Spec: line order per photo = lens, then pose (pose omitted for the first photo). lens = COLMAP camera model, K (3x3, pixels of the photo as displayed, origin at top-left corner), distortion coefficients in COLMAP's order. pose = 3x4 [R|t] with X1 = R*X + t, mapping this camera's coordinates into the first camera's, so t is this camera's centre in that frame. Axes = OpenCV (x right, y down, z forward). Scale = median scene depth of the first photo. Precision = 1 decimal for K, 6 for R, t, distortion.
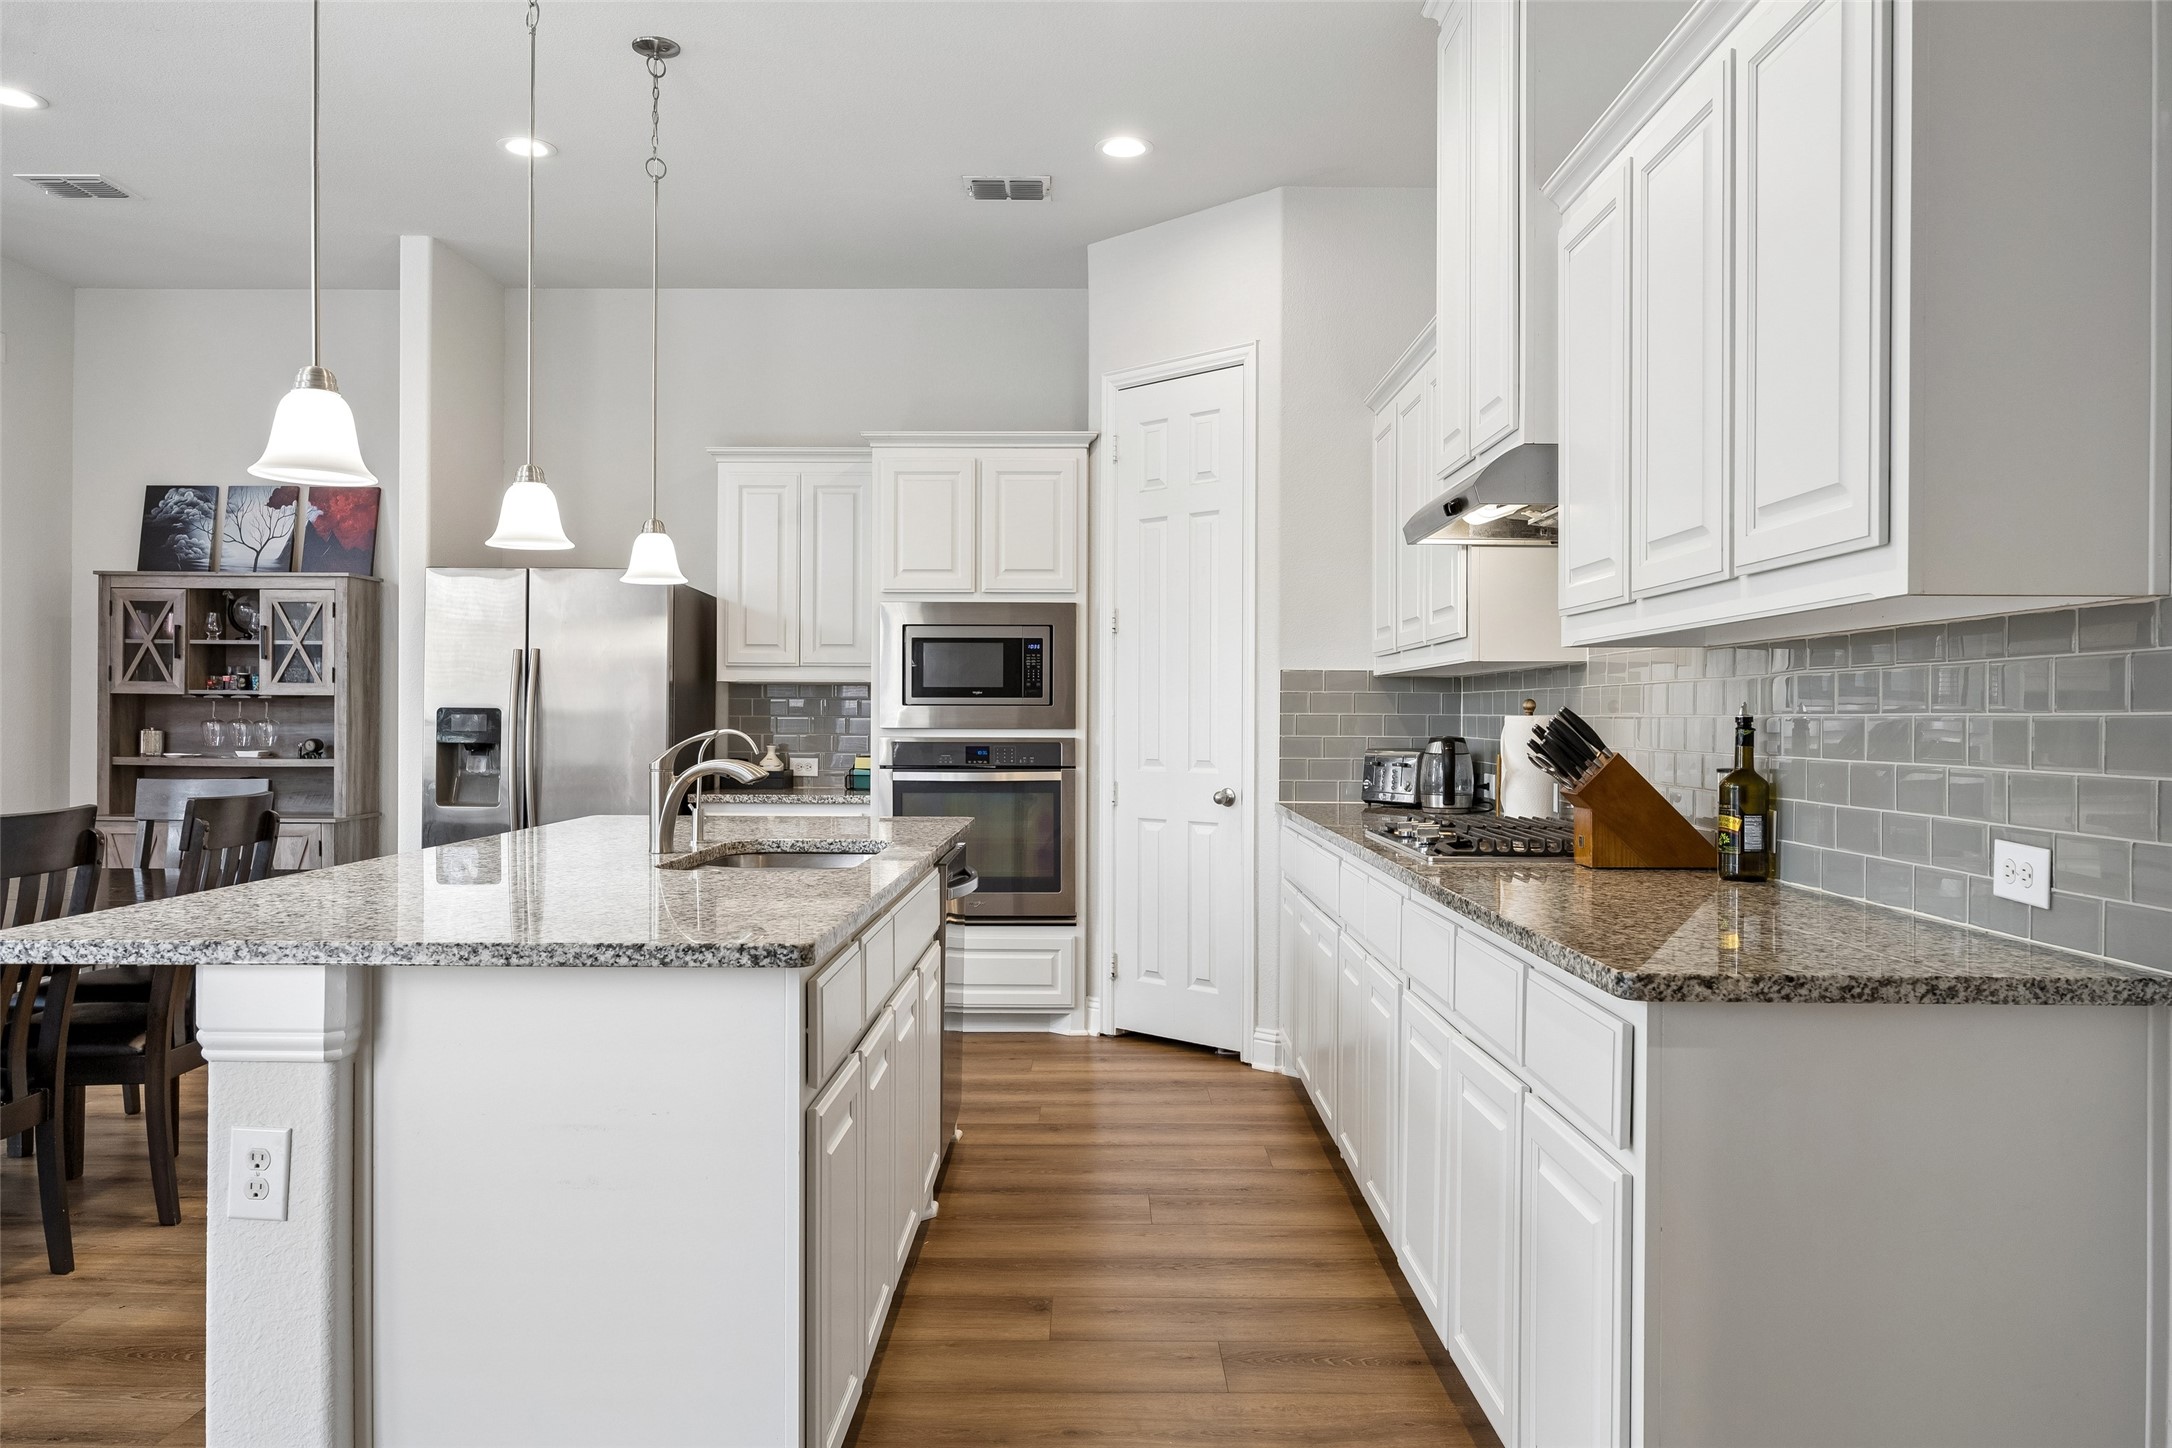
lens RADIAL K [[1536.4, 0, 1086.0], [0, 1536.4, 724.0], [0, 0, 1]] dist [0.002227, -0.001637]
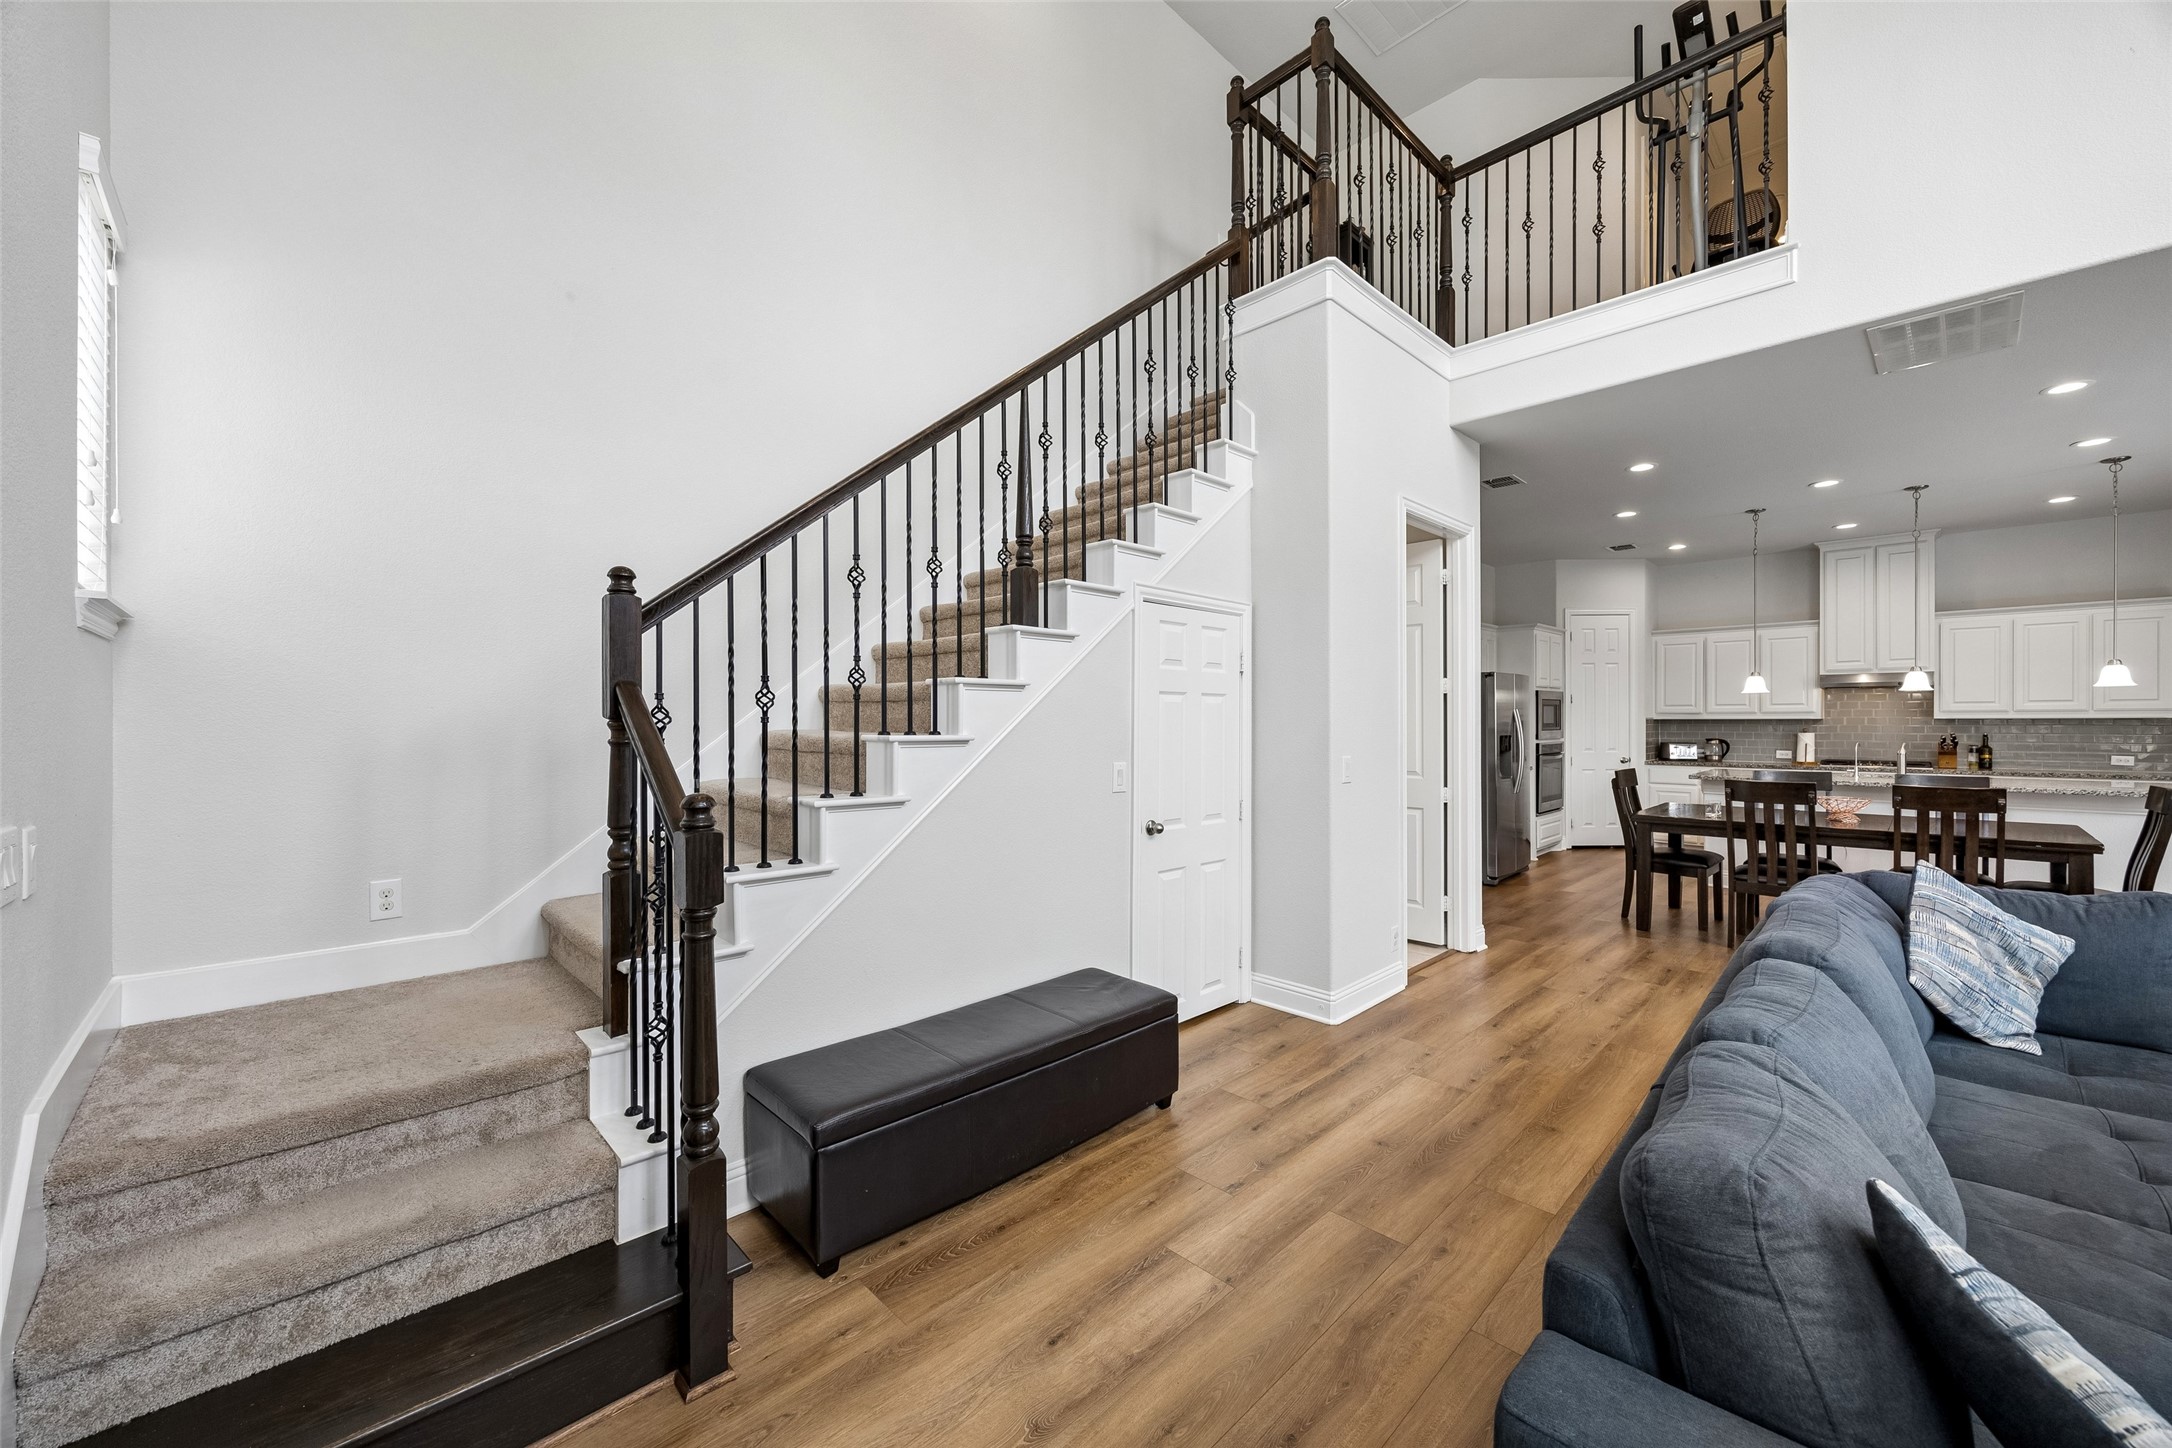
lens RADIAL K [[828.6, 0, 1077.8], [0, 828.6, 721.4], [0, 0, 1]] dist [-0.001404, -0.000212]
pose [[0.712028, -0.005192, 0.702132, -1.532343], [0.007837, 0.999969, -0.000553, -0.030156], [-0.702107, 0.005897, 0.712047, 0.521023]]
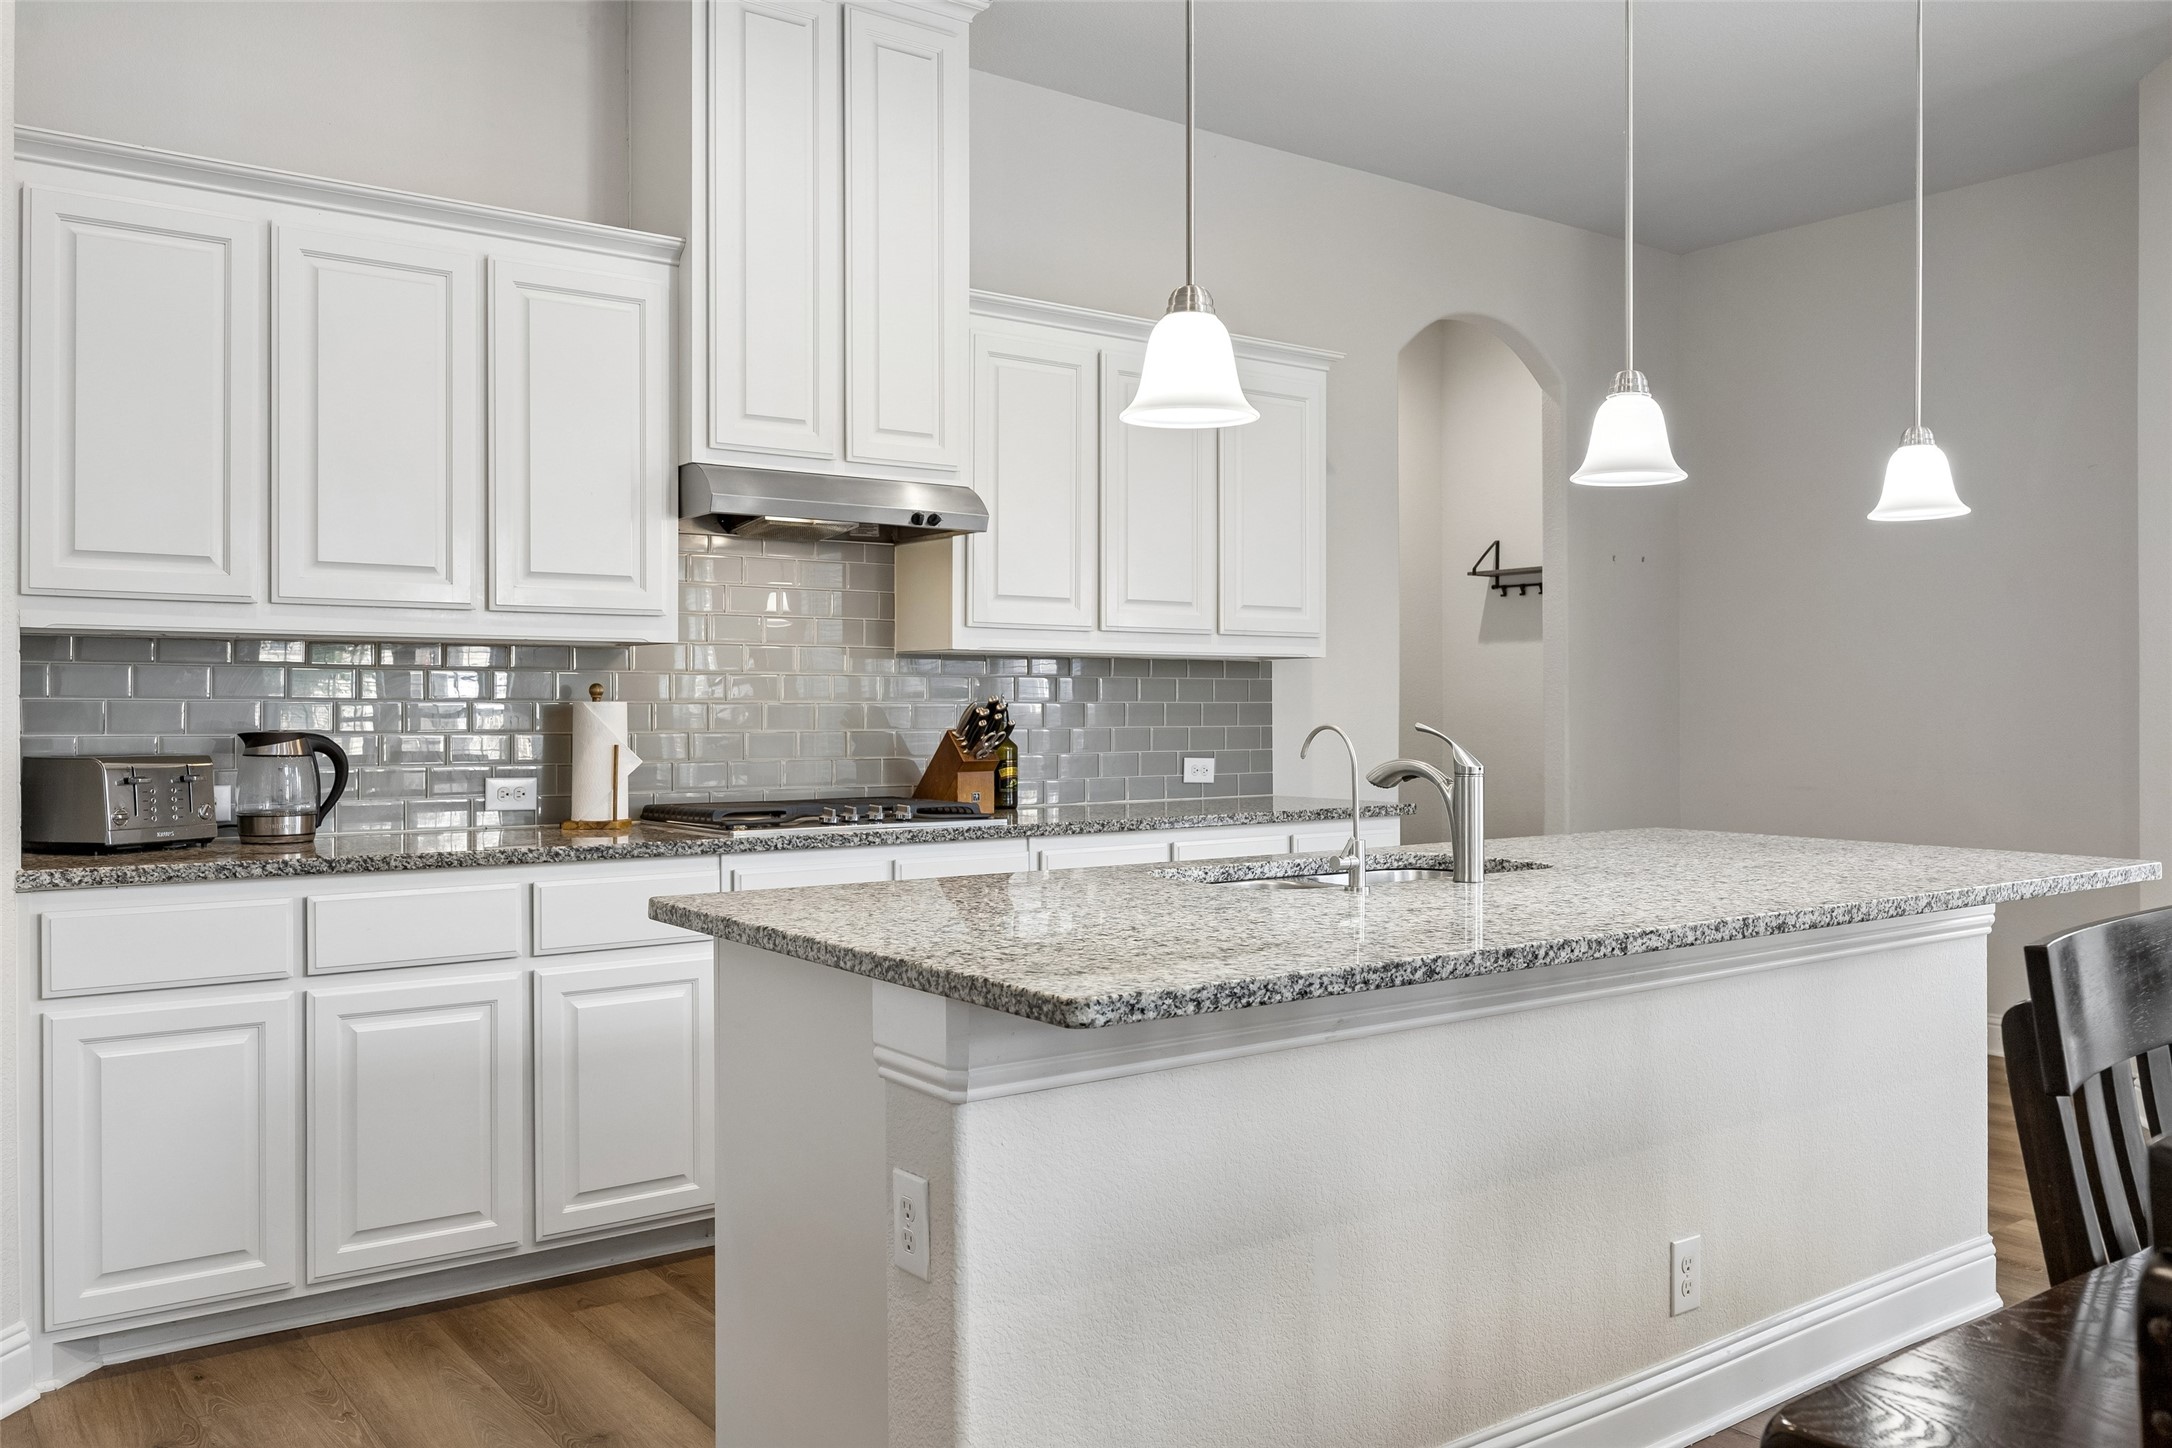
lens RADIAL K [[1717.7, 0, 1086.0], [0, 1717.7, 724.0], [0, 0, 1]] dist [-0.003784, 0.000104]
pose [[-0.605914, -0.010364, 0.795462, -0.449480], [0.002278, 0.999888, 0.014763, -0.004717], [-0.795527, 0.010757, -0.605823, 0.892264]]
